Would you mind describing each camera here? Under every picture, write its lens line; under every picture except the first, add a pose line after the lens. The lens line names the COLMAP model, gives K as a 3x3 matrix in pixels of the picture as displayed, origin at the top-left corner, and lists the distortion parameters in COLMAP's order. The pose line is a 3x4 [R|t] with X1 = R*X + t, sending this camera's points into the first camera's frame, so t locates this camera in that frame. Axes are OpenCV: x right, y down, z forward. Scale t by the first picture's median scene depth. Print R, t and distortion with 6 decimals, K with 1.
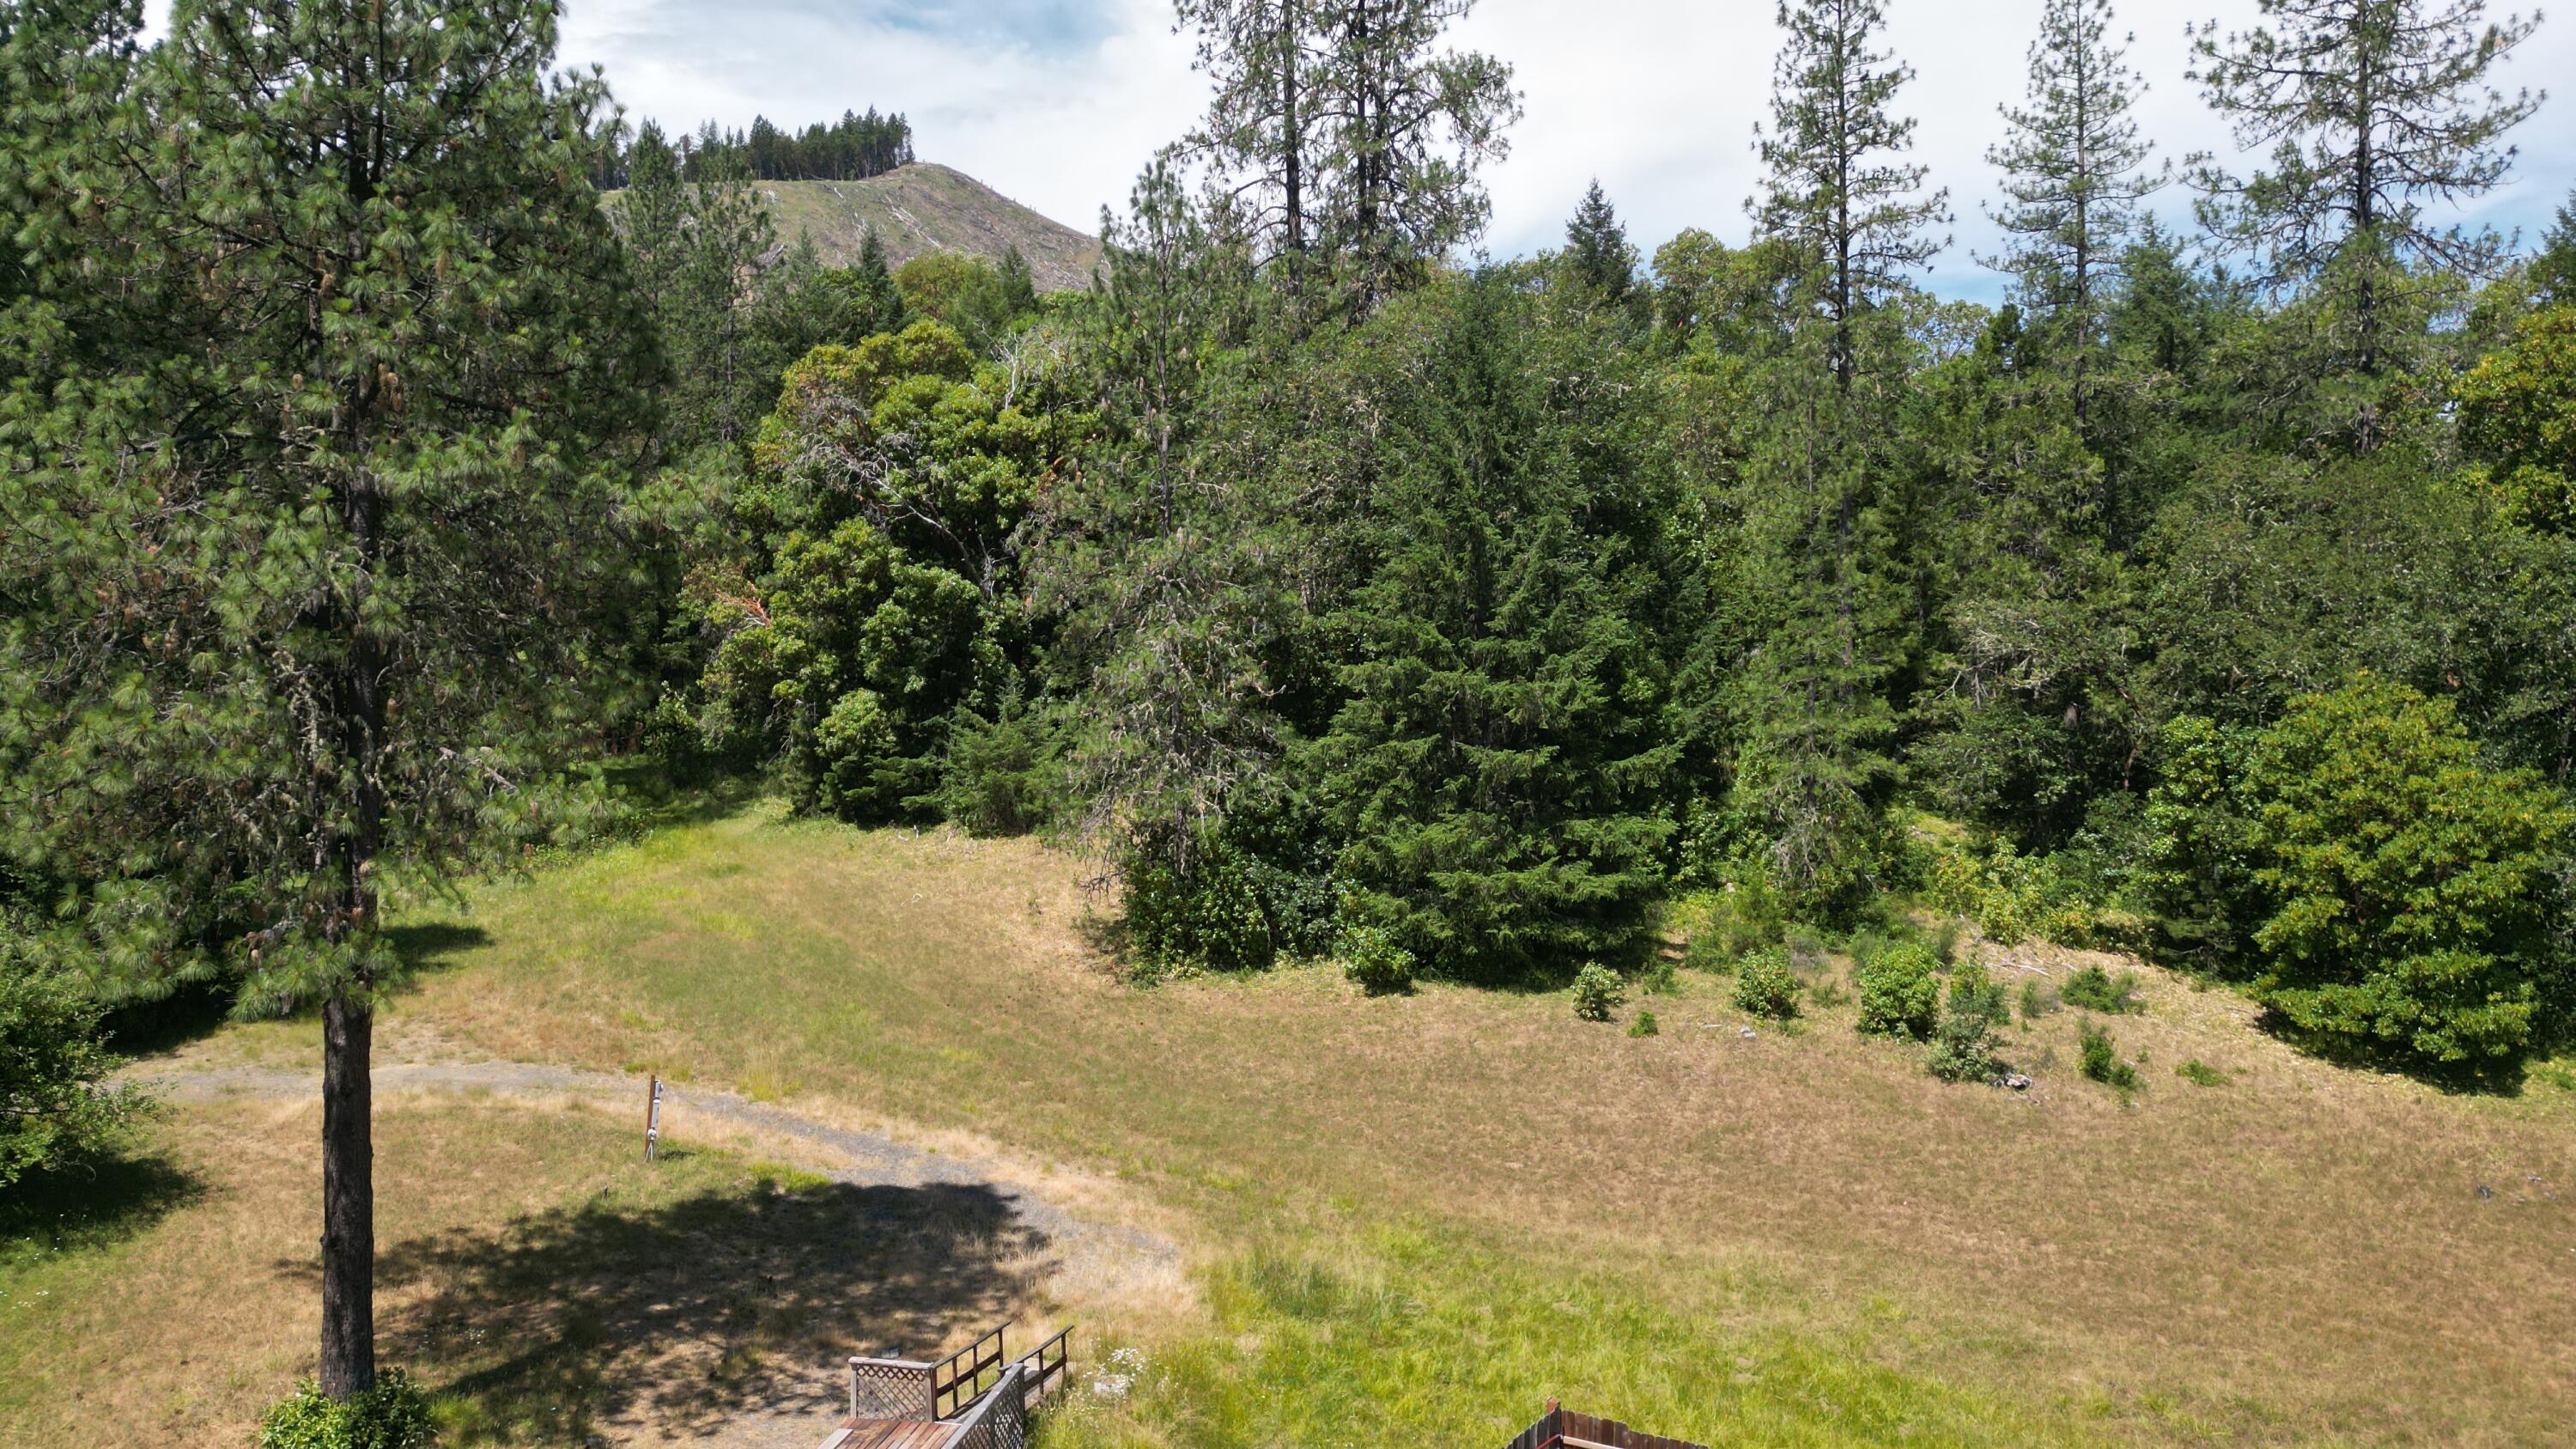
lens RADIAL K [[1802.4, 0, 1290.7], [0, 1802.4, 711.4], [0, 0, 1]] dist [0.065932, -0.060641]
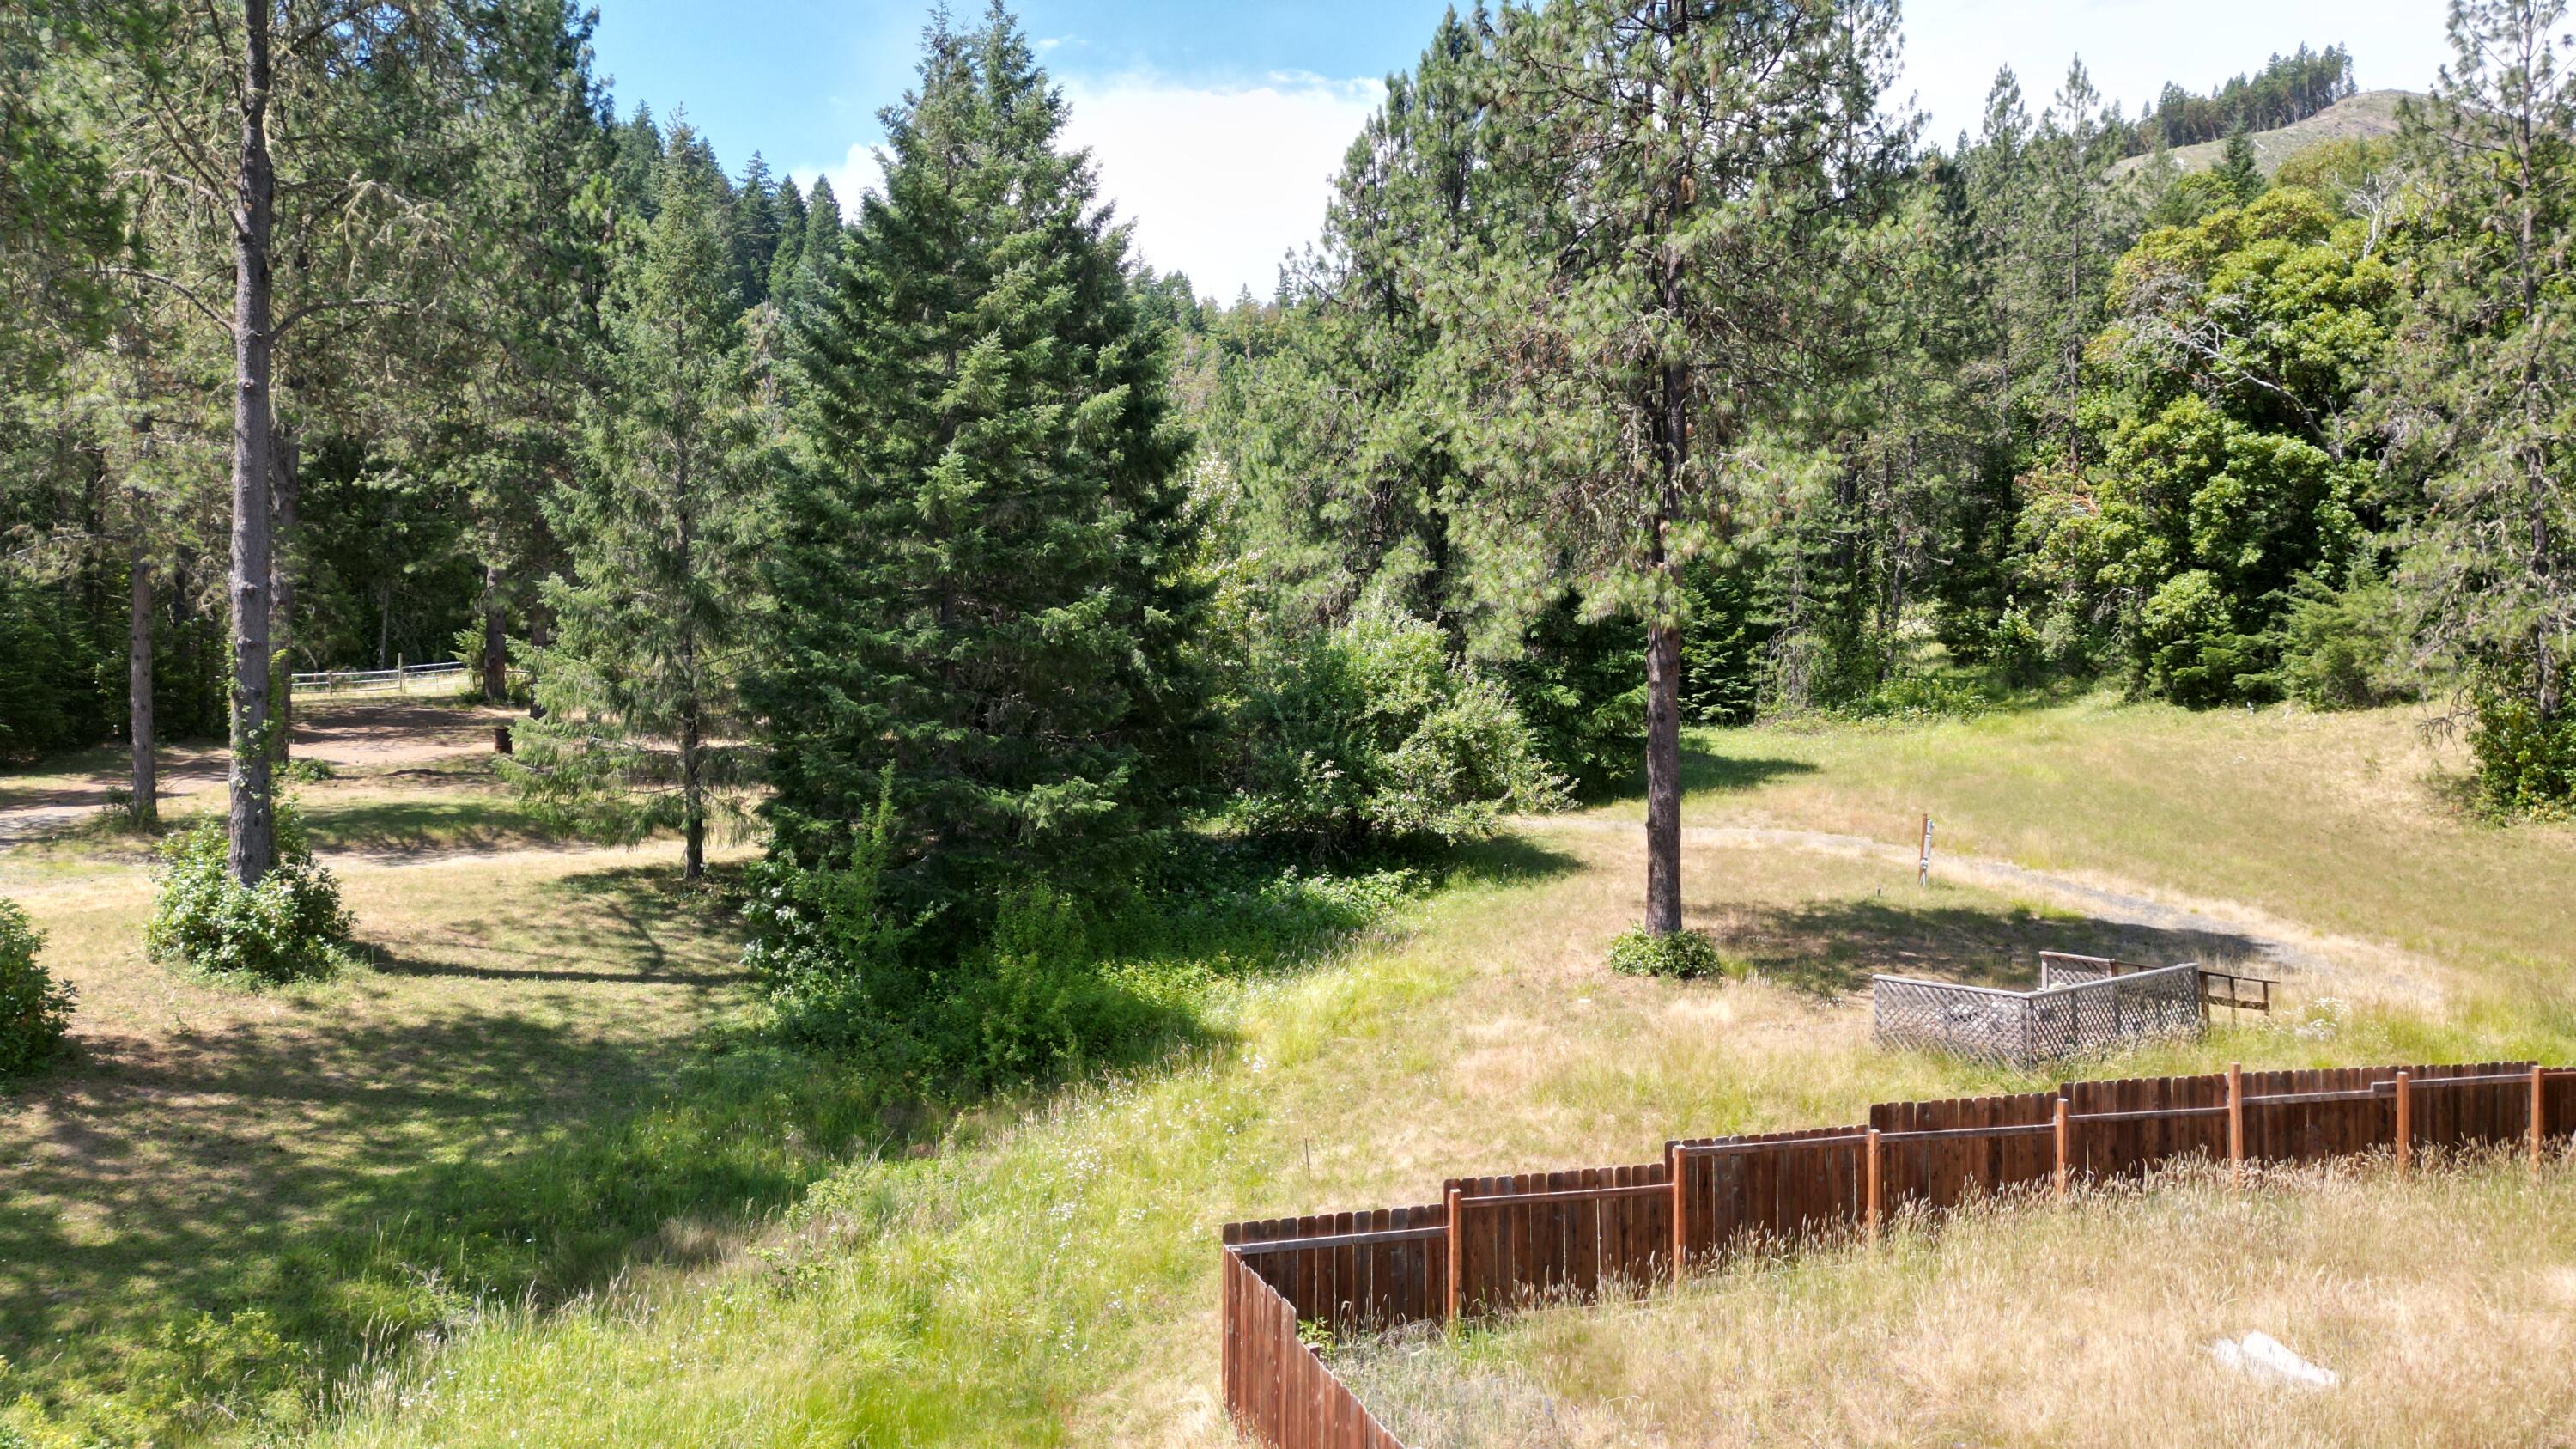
lens RADIAL K [[1802.4, 0, 1290.7], [0, 1802.4, 711.4], [0, 0, 1]] dist [0.065932, -0.060641]
pose [[0.741645, -0.001555, -0.670791, 0.067100], [-0.004361, 0.999965, -0.007140, 0.076470], [0.670778, 0.008221, 0.741612, -0.069841]]
